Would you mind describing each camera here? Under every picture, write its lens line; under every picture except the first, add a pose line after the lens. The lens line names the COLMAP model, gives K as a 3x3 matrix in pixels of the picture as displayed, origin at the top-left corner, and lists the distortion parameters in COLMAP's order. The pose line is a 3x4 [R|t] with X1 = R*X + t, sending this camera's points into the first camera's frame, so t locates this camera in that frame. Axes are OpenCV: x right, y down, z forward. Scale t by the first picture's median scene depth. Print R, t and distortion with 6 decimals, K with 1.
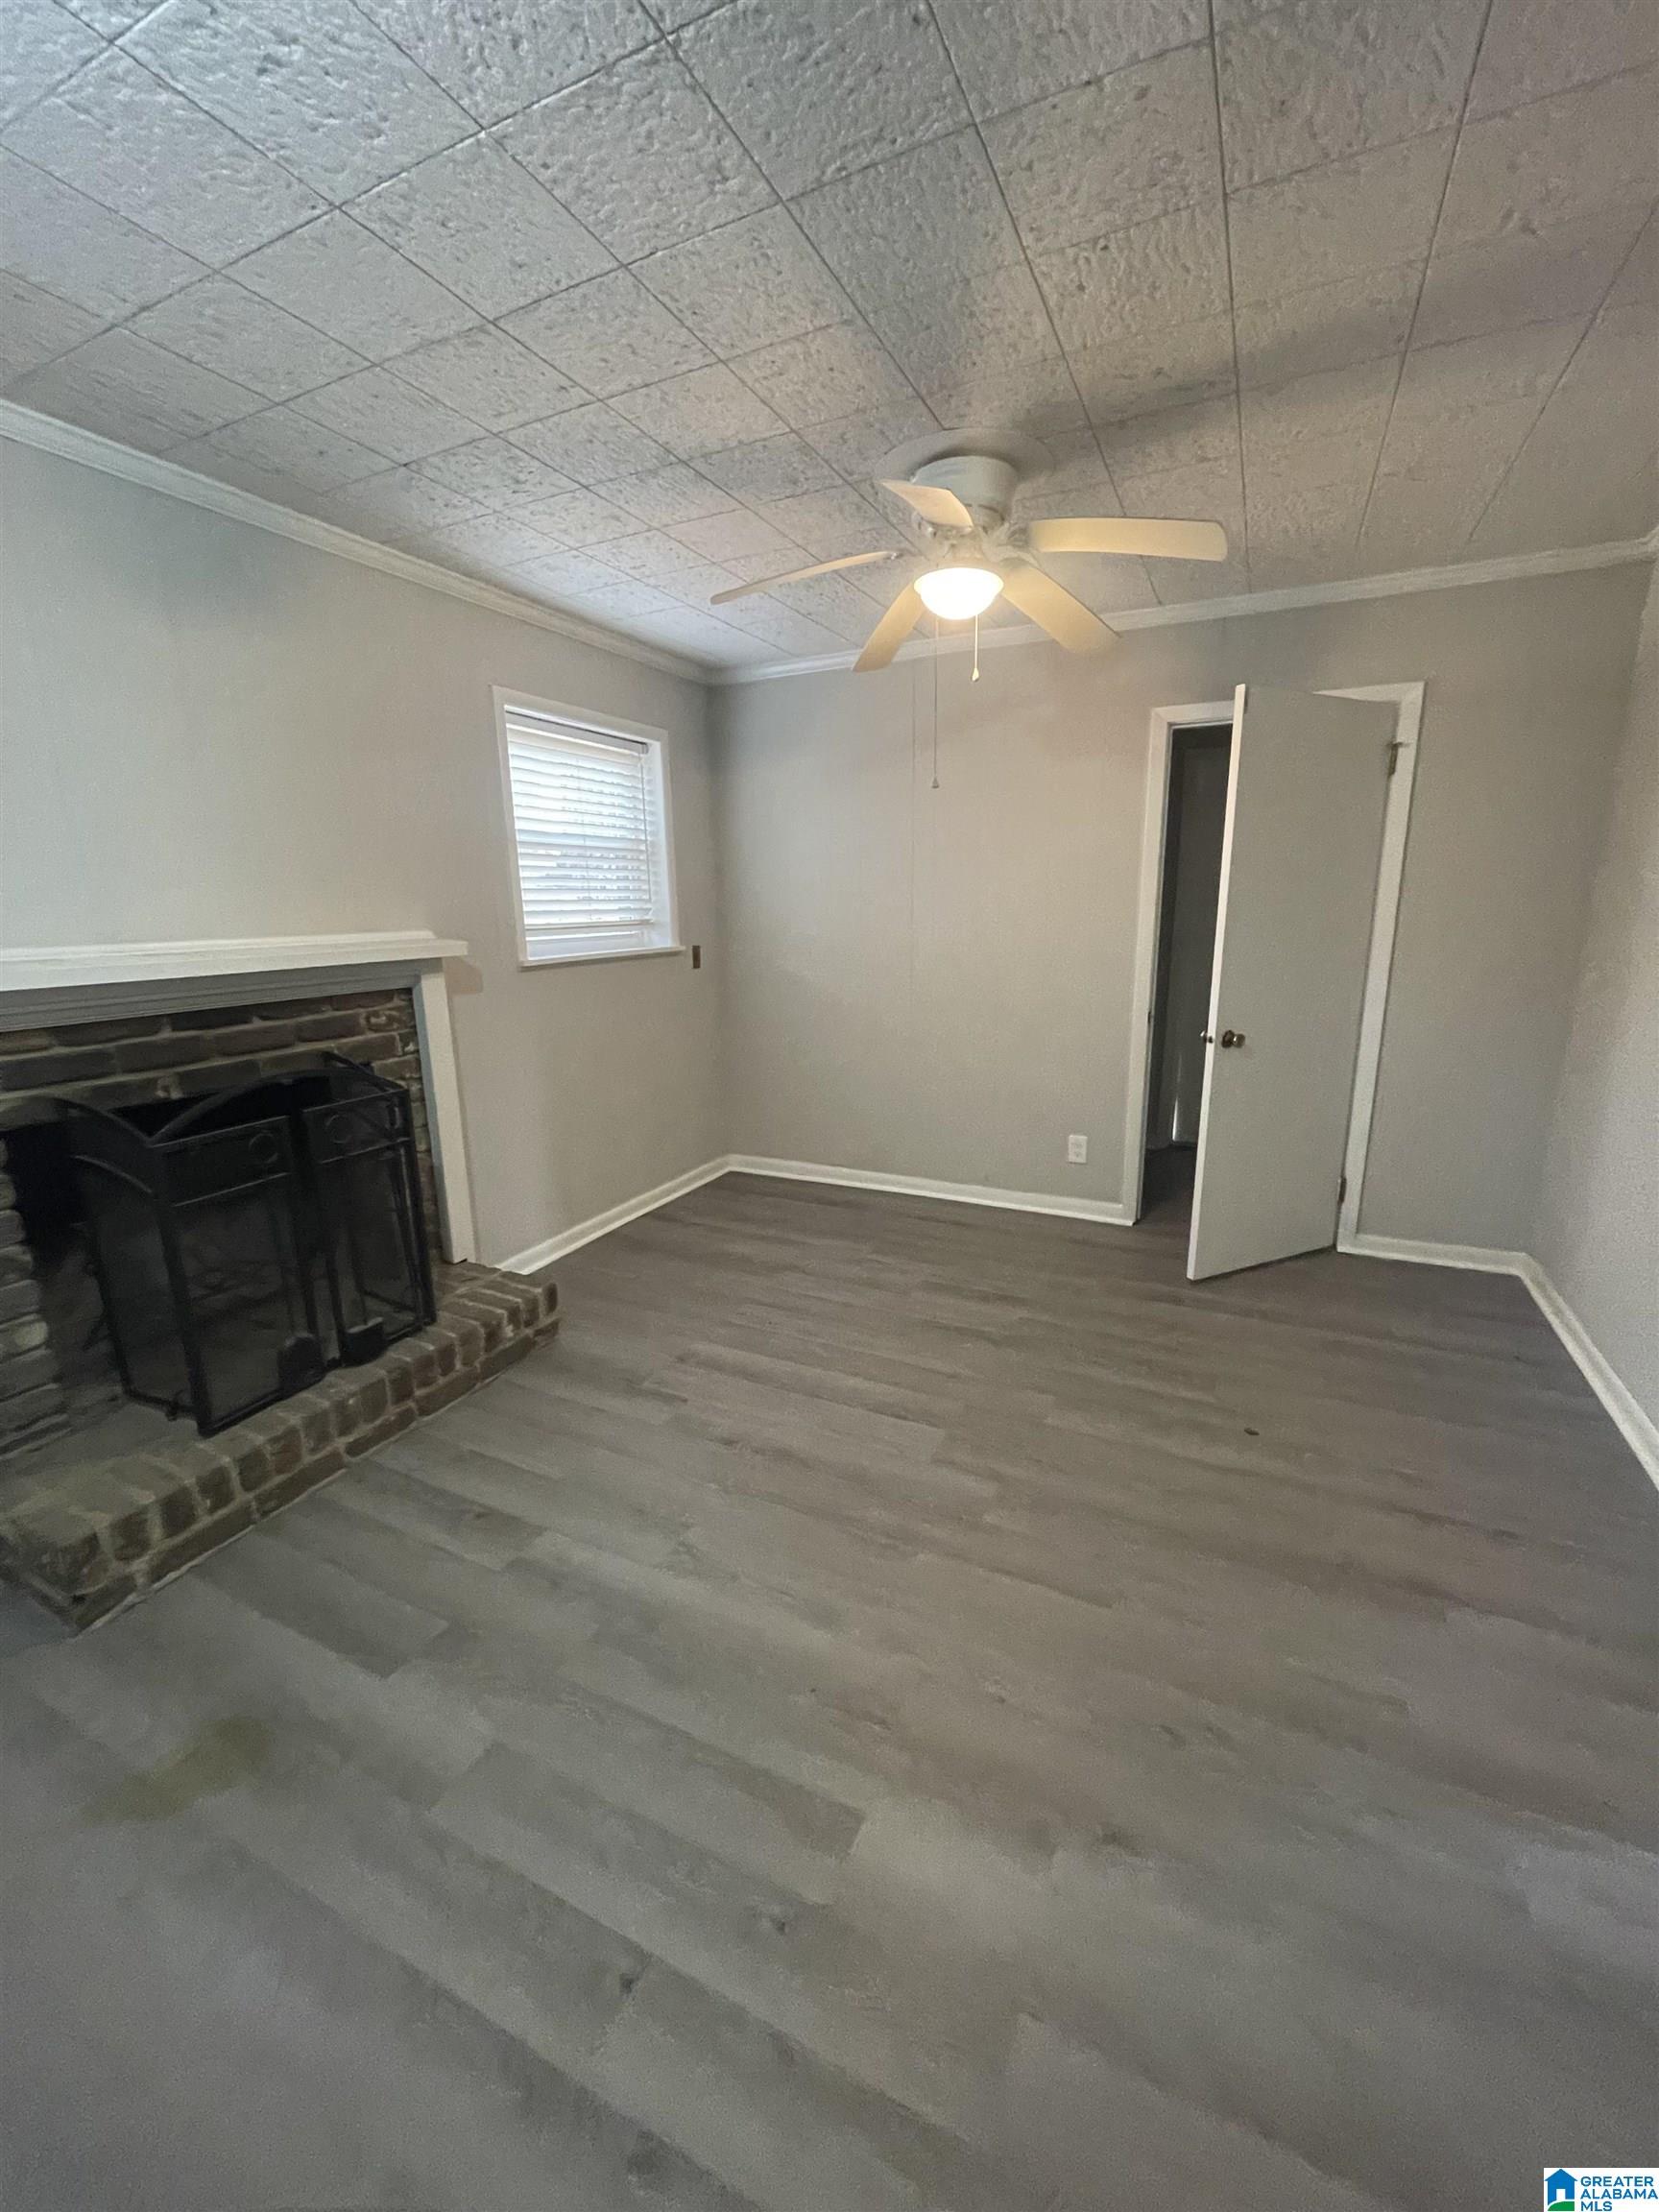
lens RADIAL K [[887.1, 0, 829.5], [0, 887.1, 1106.0], [0, 0, 1]] dist [0.002762, -0.002216]
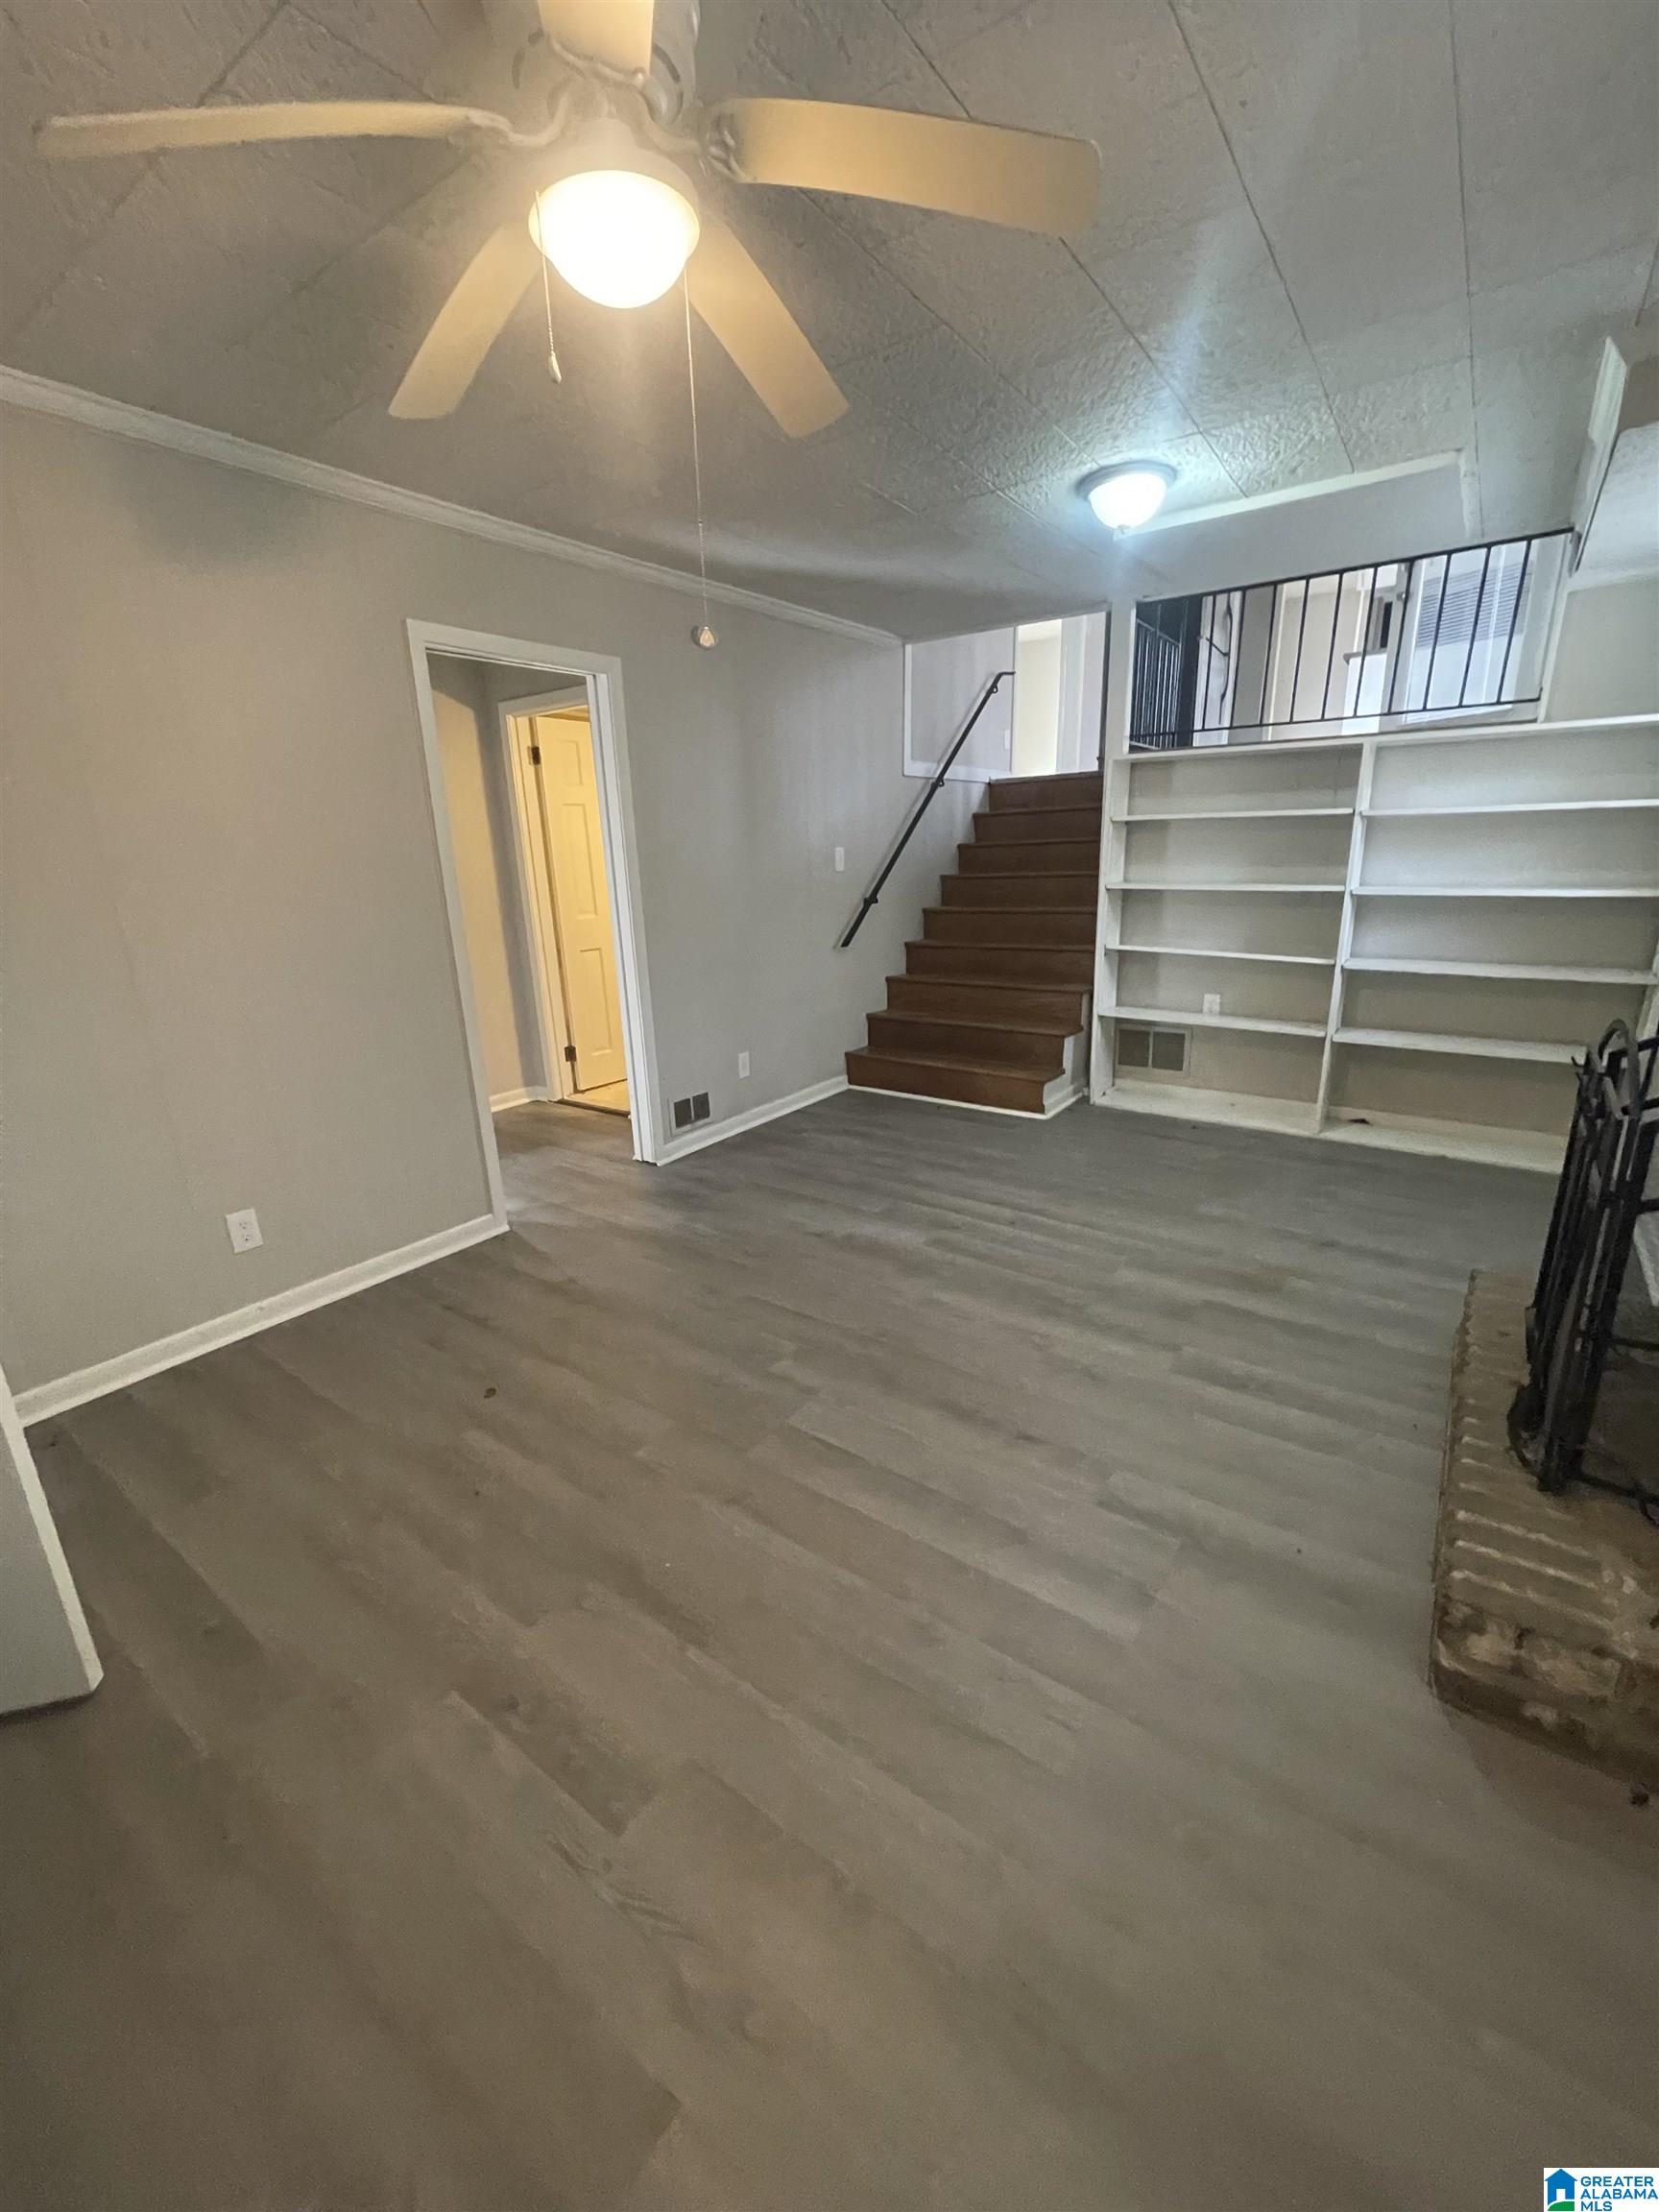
lens RADIAL K [[887.1, 0, 829.5], [0, 887.1, 1106.0], [0, 0, 1]] dist [0.002762, -0.002216]
pose [[-0.983906, -0.006836, 0.178553, -0.079937], [0.082131, 0.870152, 0.485891, -0.385566], [-0.158690, 0.492736, -0.855587, 1.724561]]
